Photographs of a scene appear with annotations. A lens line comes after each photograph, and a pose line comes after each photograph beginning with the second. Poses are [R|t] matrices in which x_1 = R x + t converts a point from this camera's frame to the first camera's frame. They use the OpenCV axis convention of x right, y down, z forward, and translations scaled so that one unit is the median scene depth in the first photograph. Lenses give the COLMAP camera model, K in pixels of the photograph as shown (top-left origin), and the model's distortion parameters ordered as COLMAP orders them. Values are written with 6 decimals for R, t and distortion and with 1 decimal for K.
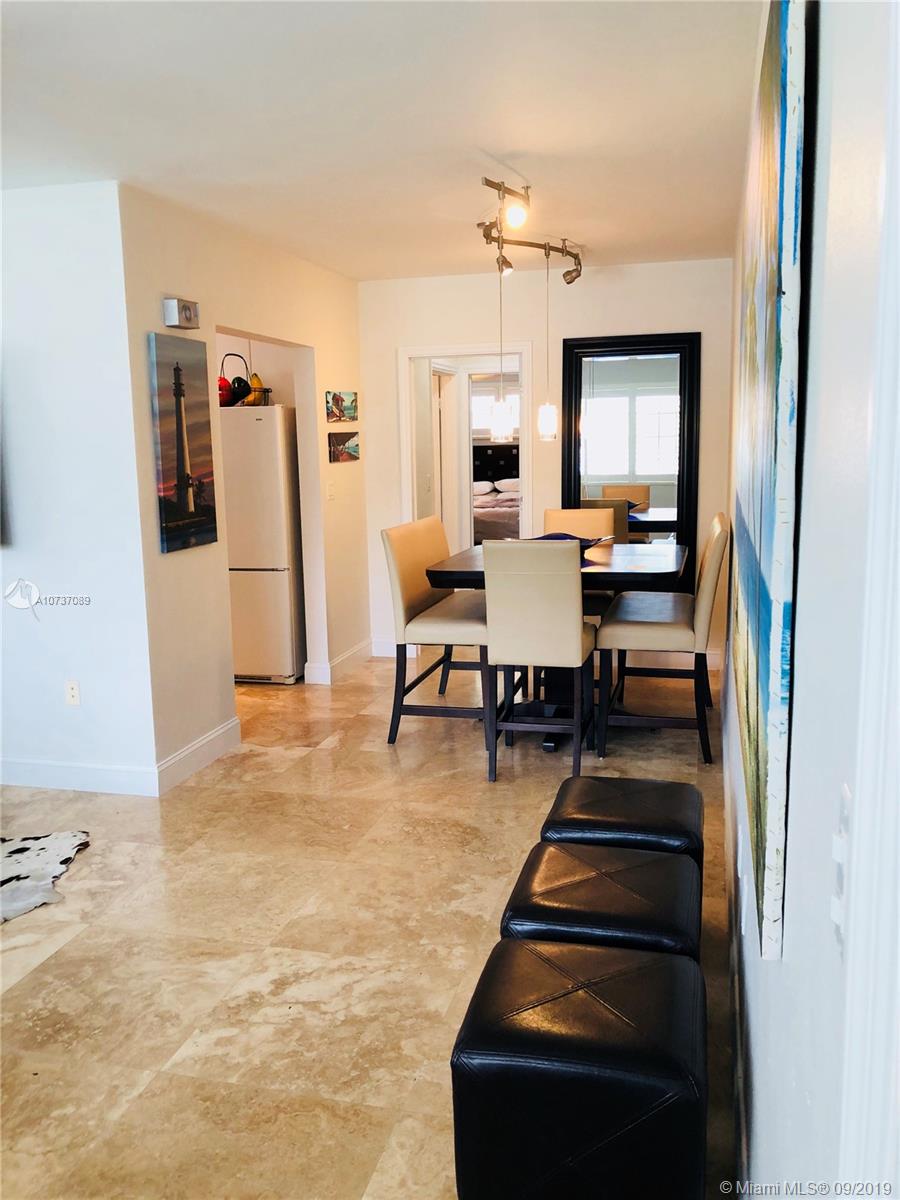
lens RADIAL K [[981.9, 0, 450.7], [0, 981.9, 598.9], [0, 0, 1]] dist [0.026139, -0.029565]
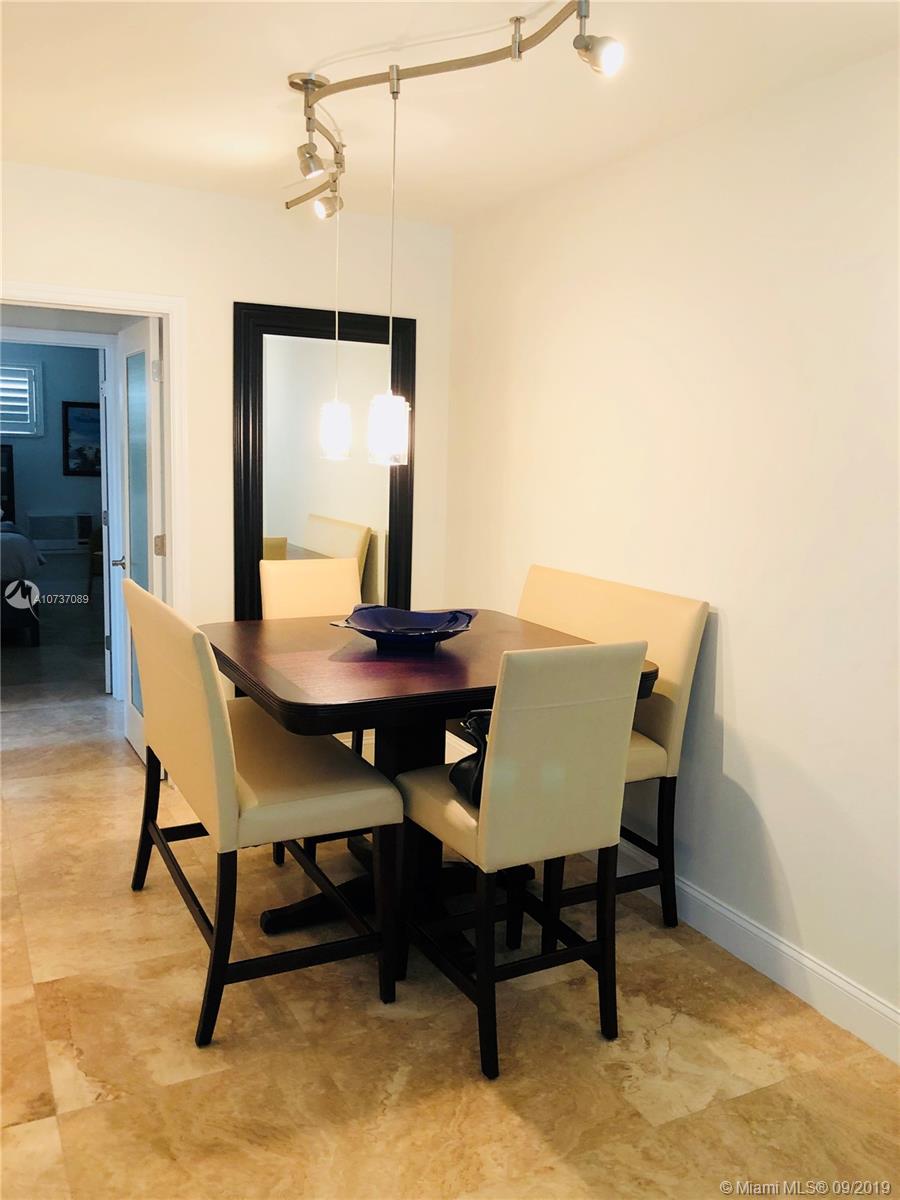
lens RADIAL K [[981.9, 0, 449.0], [0, 981.9, 602.6], [0, 0, 1]] dist [0.026139, -0.029565]
pose [[0.745358, -0.060175, 0.663943, -0.346872], [0.063755, 0.997787, 0.018860, -0.099254], [-0.663609, 0.028272, 0.747545, 0.623866]]
